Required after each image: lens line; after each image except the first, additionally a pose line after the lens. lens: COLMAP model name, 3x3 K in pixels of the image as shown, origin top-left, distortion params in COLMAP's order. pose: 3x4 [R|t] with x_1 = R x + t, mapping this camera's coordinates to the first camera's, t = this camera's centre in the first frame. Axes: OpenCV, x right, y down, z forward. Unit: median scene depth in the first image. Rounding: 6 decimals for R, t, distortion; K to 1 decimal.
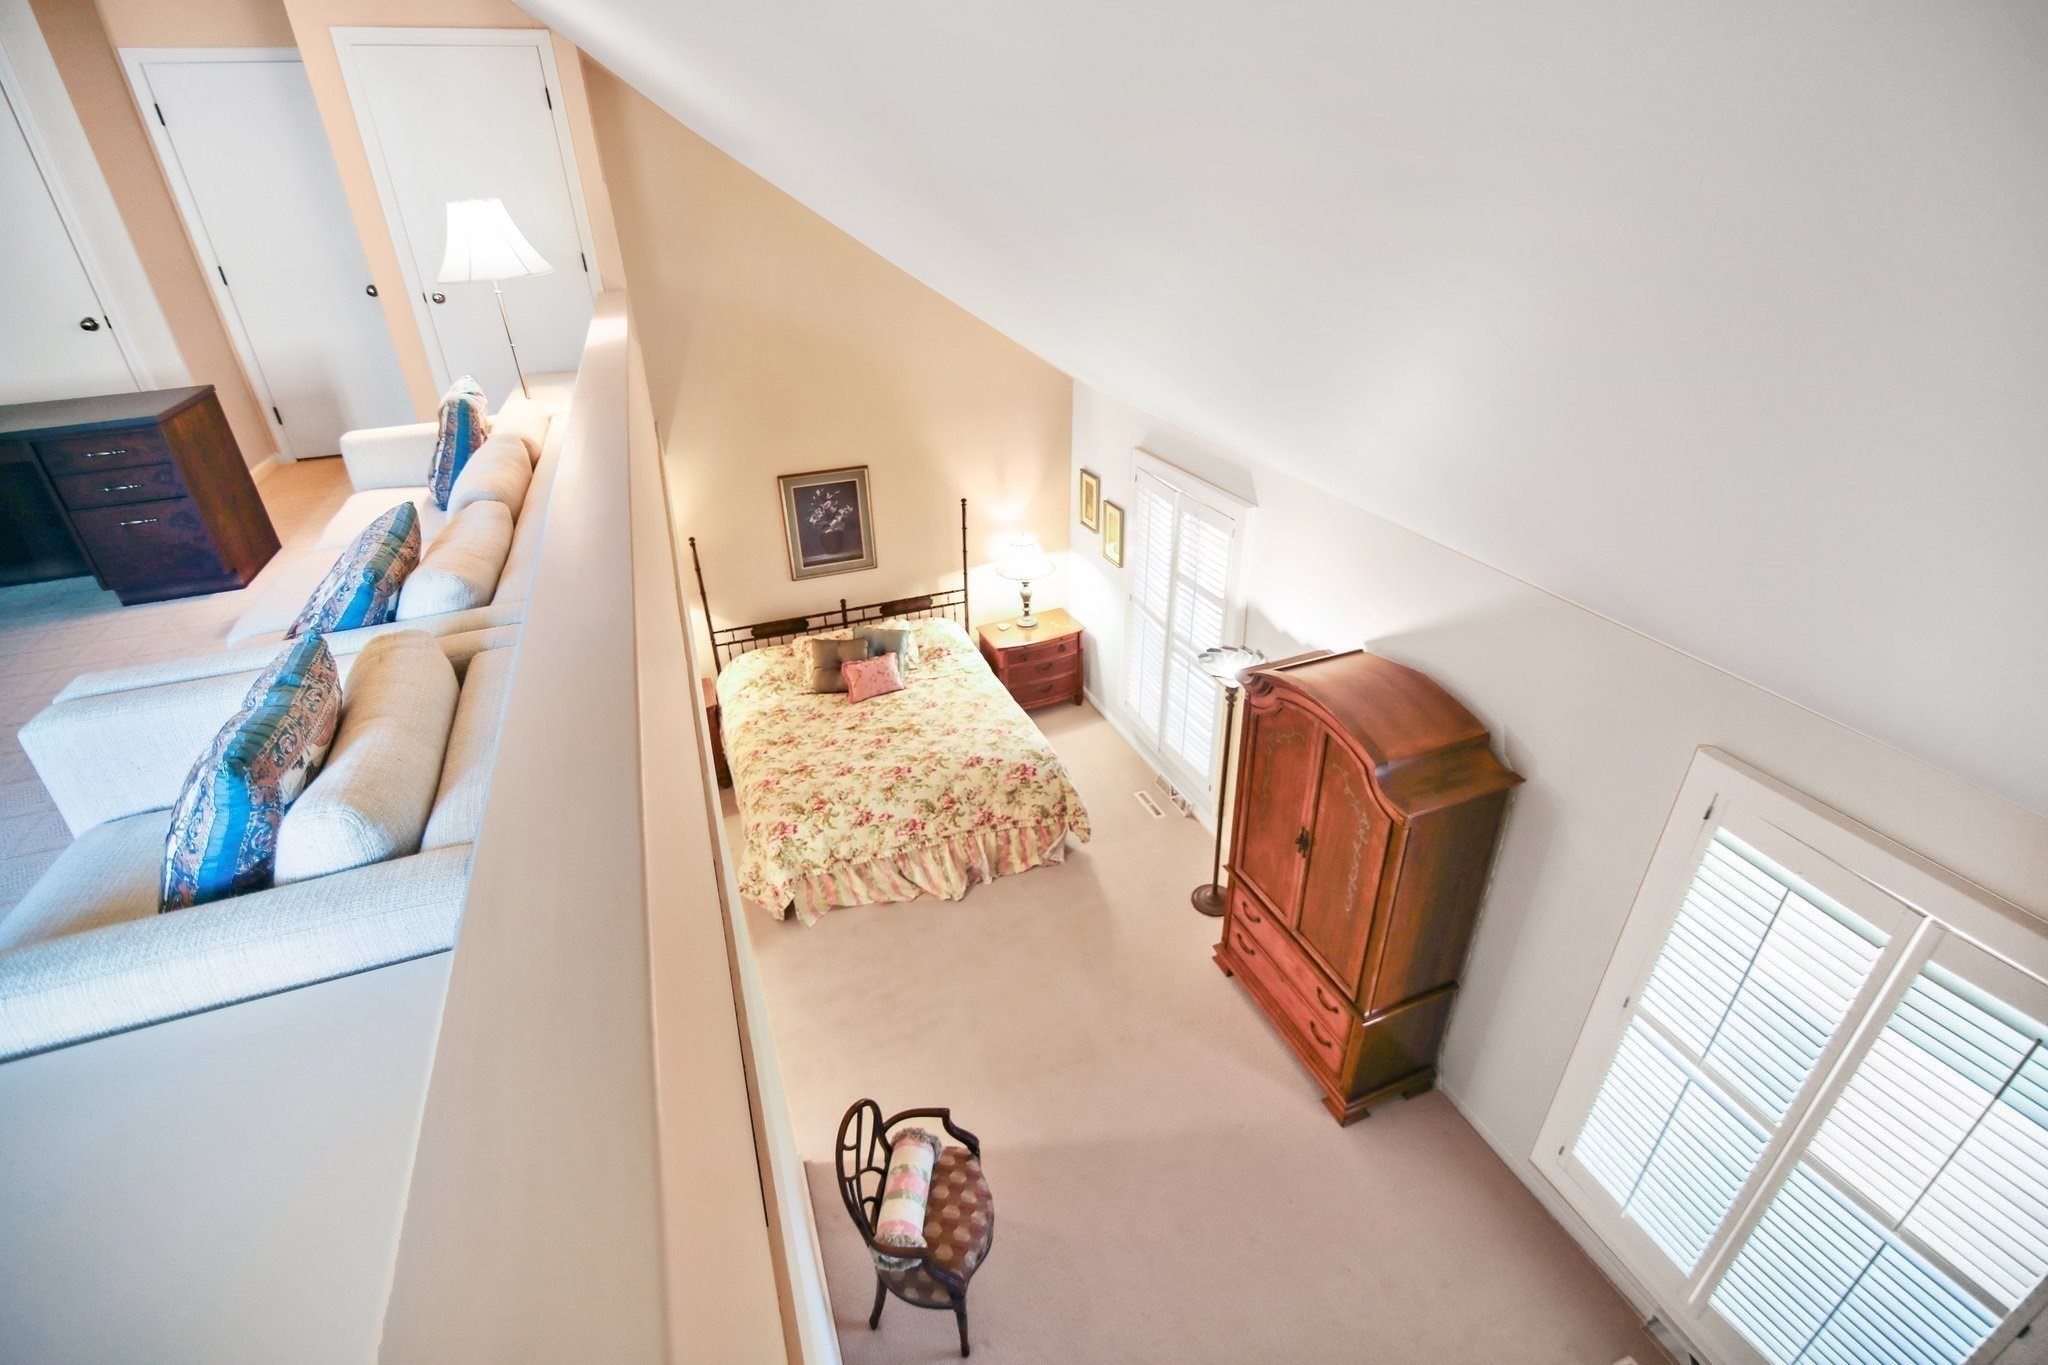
lens RADIAL K [[947.4, 0, 1026.4], [0, 947.4, 685.8], [0, 0, 1]] dist [-0.015233, -0.000325]
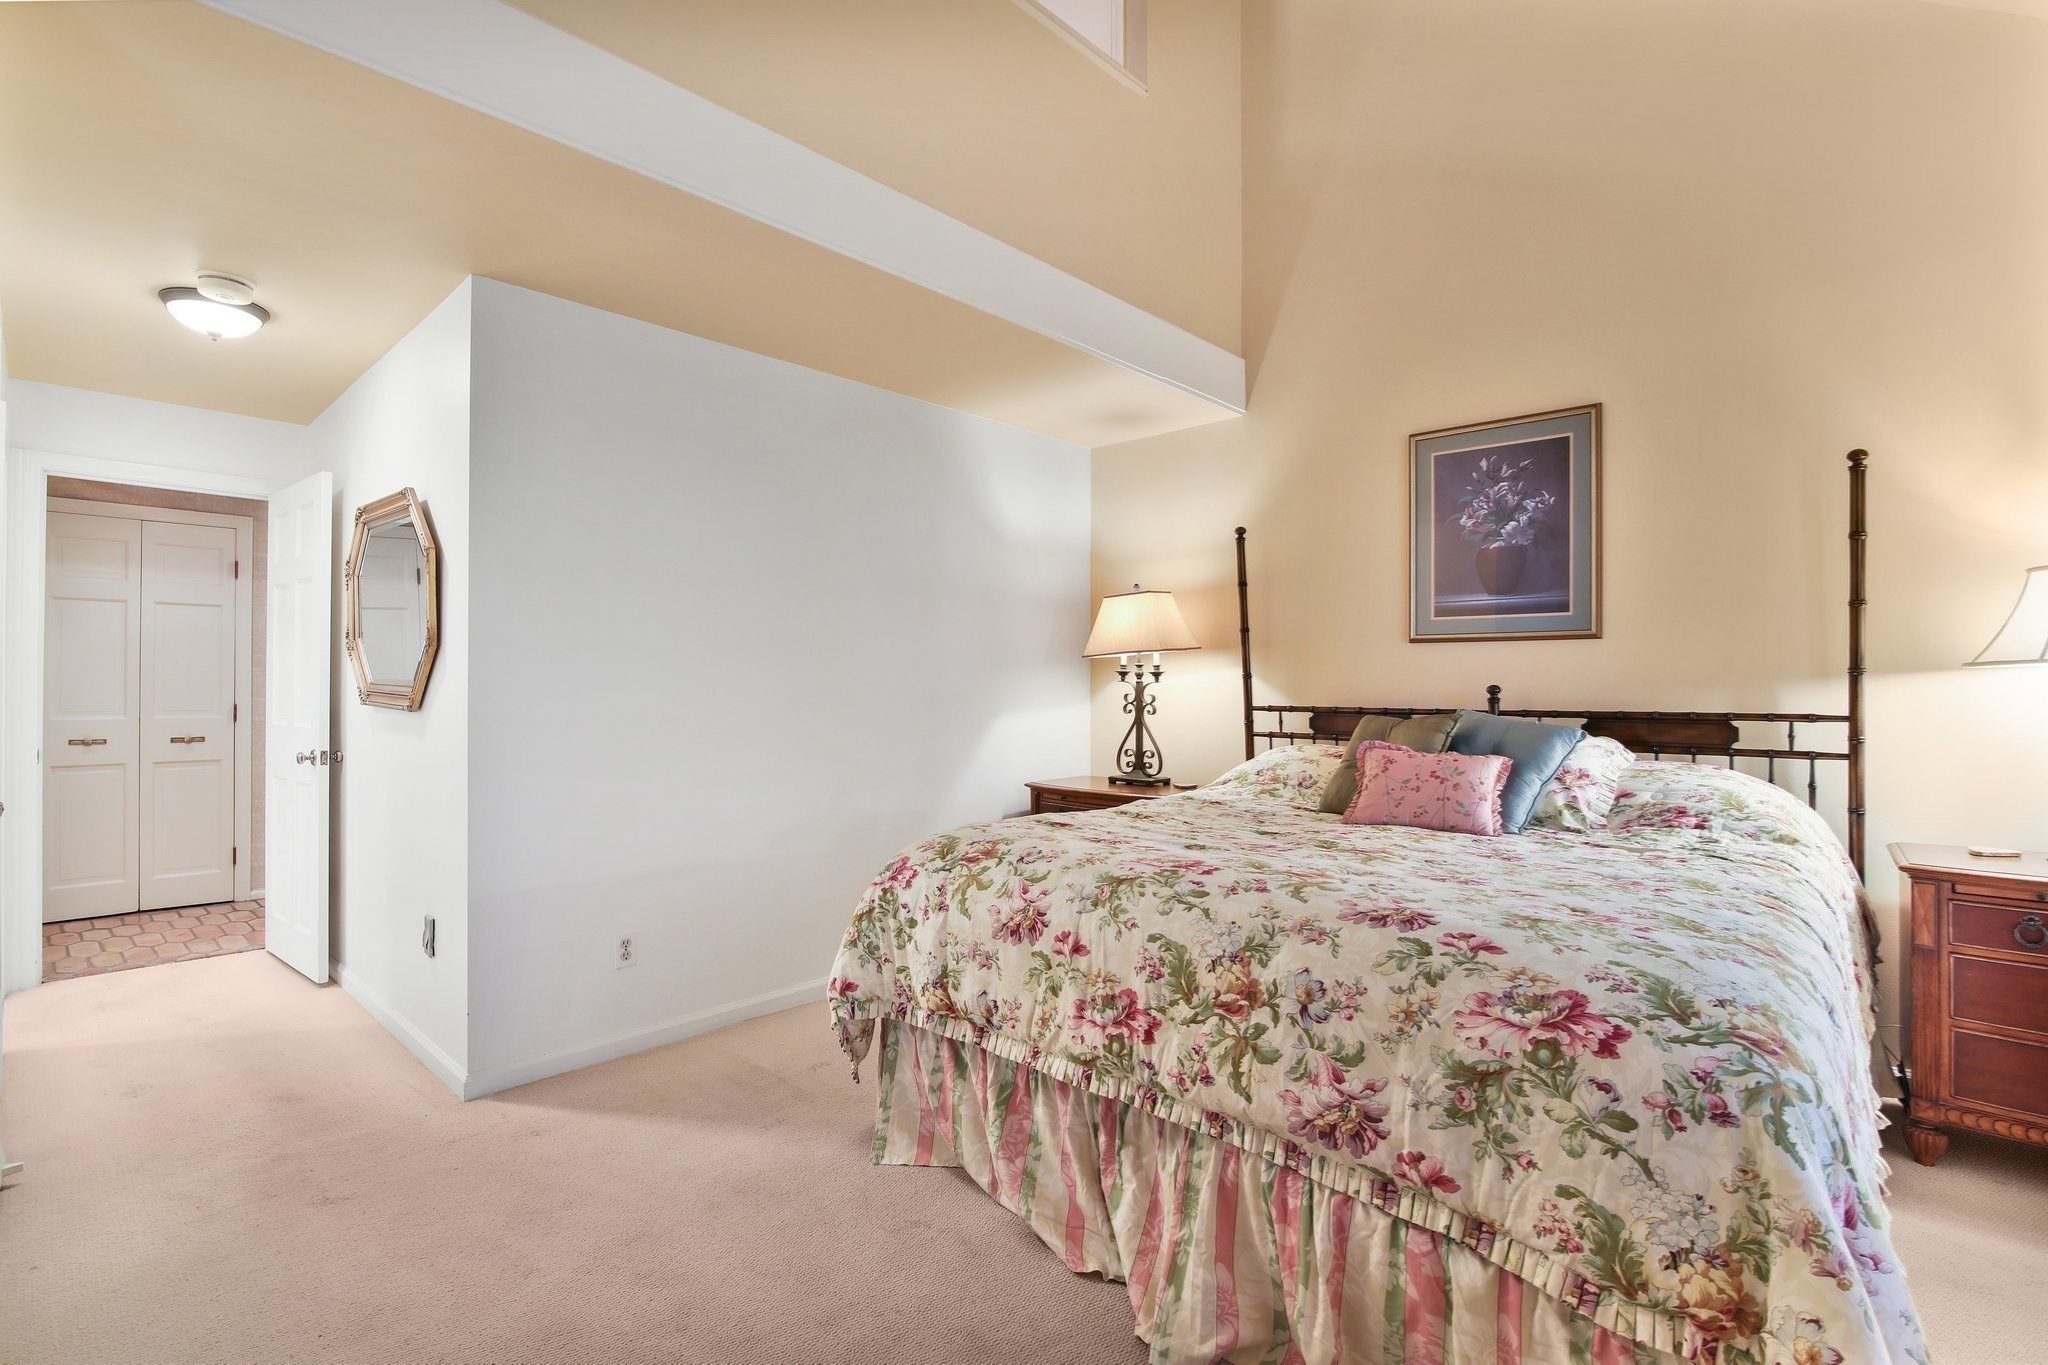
lens RADIAL K [[947.4, 0, 1023.4], [0, 947.4, 684.8], [0, 0, 1]] dist [-0.015233, -0.000325]
pose [[0.429836, 0.017604, -0.902735, 0.148413], [-0.450455, 0.870679, -0.197505, 0.122992], [0.782516, 0.491537, 0.382179, 0.750340]]
